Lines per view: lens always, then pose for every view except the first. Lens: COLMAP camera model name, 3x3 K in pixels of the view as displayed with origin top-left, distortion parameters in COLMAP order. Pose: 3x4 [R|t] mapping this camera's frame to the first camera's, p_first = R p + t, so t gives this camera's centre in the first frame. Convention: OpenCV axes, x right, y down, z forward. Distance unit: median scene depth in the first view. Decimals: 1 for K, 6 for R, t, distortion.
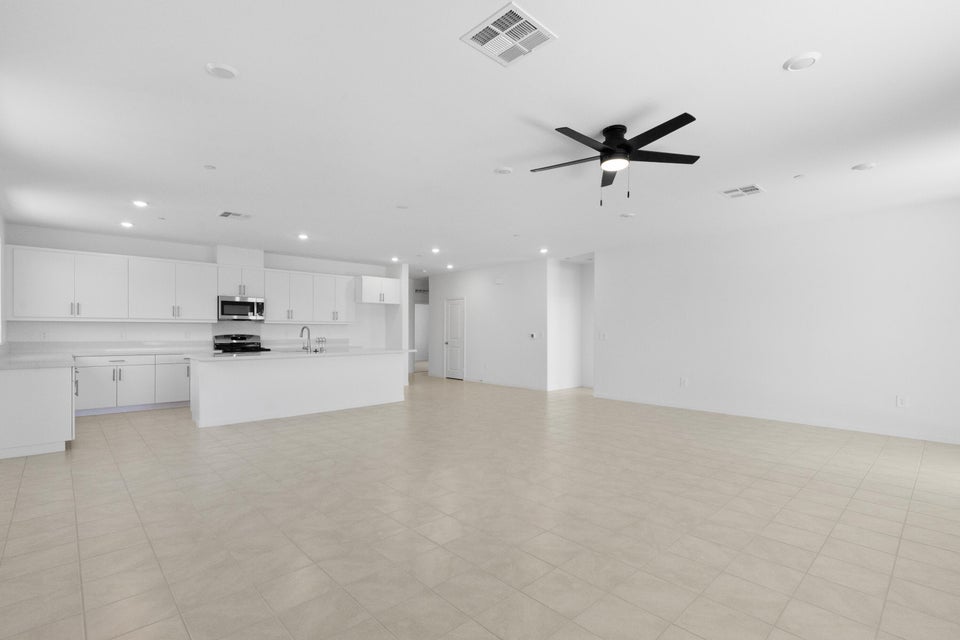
lens RADIAL K [[440.0, 0, 479.9], [0, 440.0, 327.1], [0, 0, 1]] dist [0.009232, 0.000170]
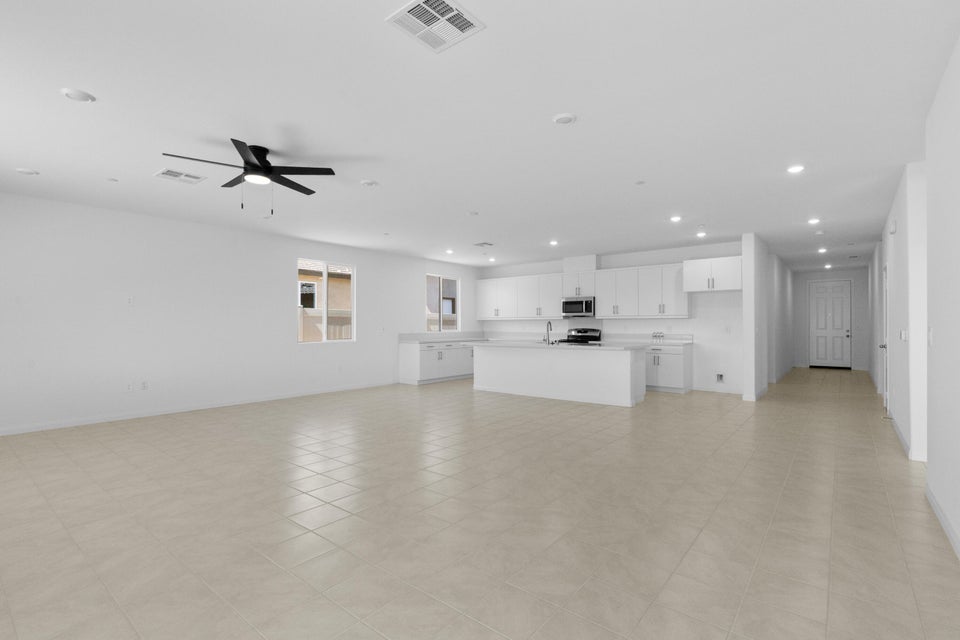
lens RADIAL K [[440.0, 0, 479.9], [0, 440.0, 327.1], [0, 0, 1]] dist [0.009232, 0.000170]
pose [[0.132963, 0.002289, -0.991118, 0.541948], [0.008752, 0.999956, 0.003483, 0.005872], [0.991082, -0.009137, 0.132937, 0.502342]]
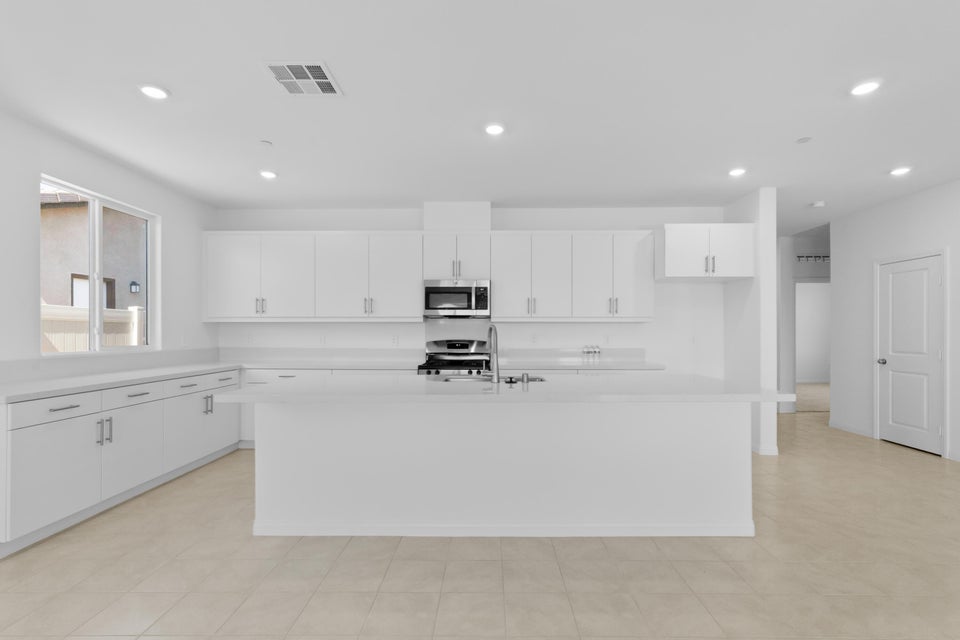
lens RADIAL K [[445.0, 0, 484.0], [0, 445.0, 332.9], [0, 0, 1]] dist [0.009208, -0.000820]
pose [[0.721523, -0.002025, -0.692387, -0.066613], [0.007269, 0.999963, 0.004651, 0.003417], [0.692352, -0.008389, 0.721511, 0.502041]]
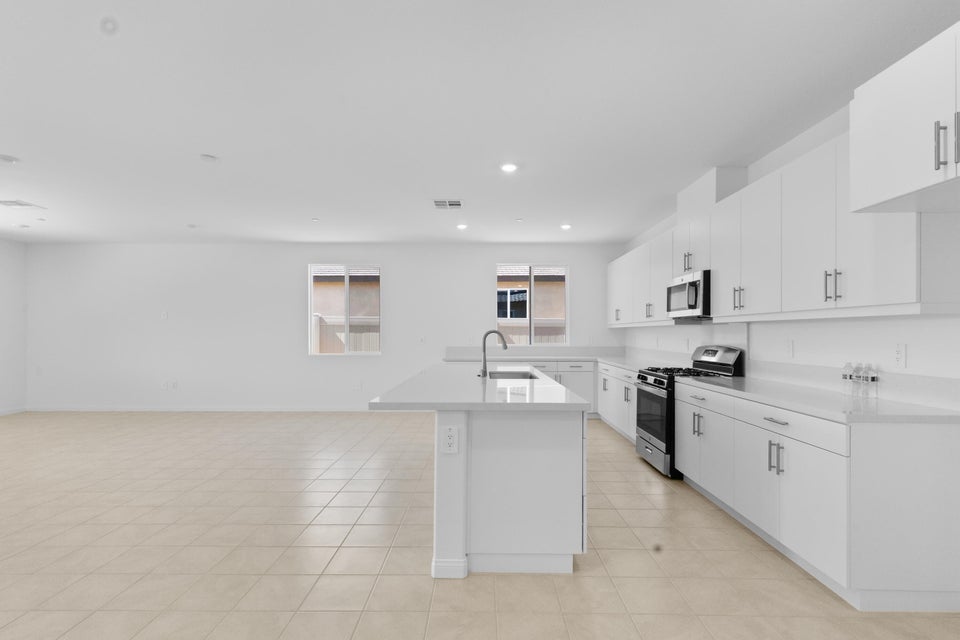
lens RADIAL K [[438.3, 0, 479.7], [0, 438.3, 334.7], [0, 0, 1]] dist [0.010743, -0.000196]
pose [[-0.694157, -0.002038, -0.719821, 0.018911], [0.001307, 0.999991, -0.004092, 0.005004], [0.719823, -0.003782, -0.694147, 1.041104]]
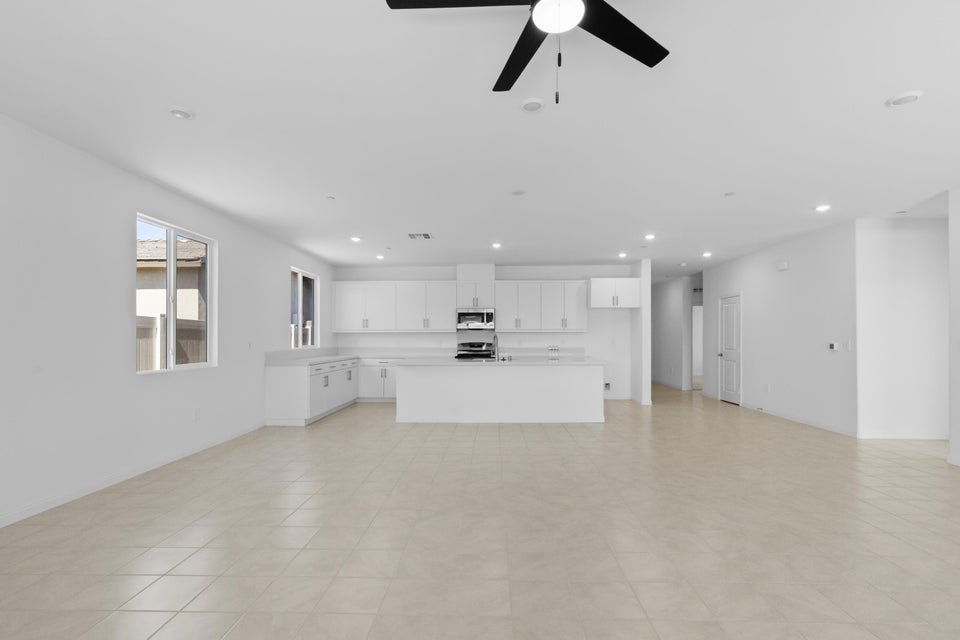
lens RADIAL K [[438.3, 0, 479.7], [0, 438.3, 334.7], [0, 0, 1]] dist [0.010743, -0.000196]
pose [[0.707767, -0.008847, -0.706391, 0.212405], [0.007945, 0.999958, -0.004563, 0.002013], [0.706401, -0.002383, 0.707808, 0.202837]]
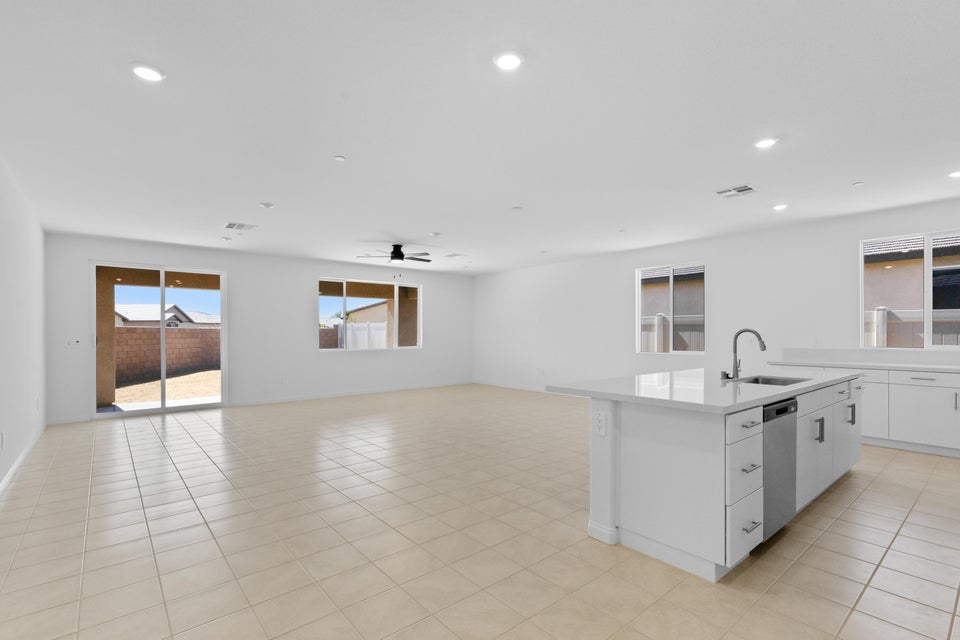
lens RADIAL K [[445.0, 0, 484.0], [0, 445.0, 332.9], [0, 0, 1]] dist [0.009208, -0.000820]
pose [[-0.998605, -0.000494, 0.052800, -0.085154], [-0.000845, 0.999978, -0.006636, 0.005077], [-0.052795, -0.006671, -0.998583, 1.156135]]
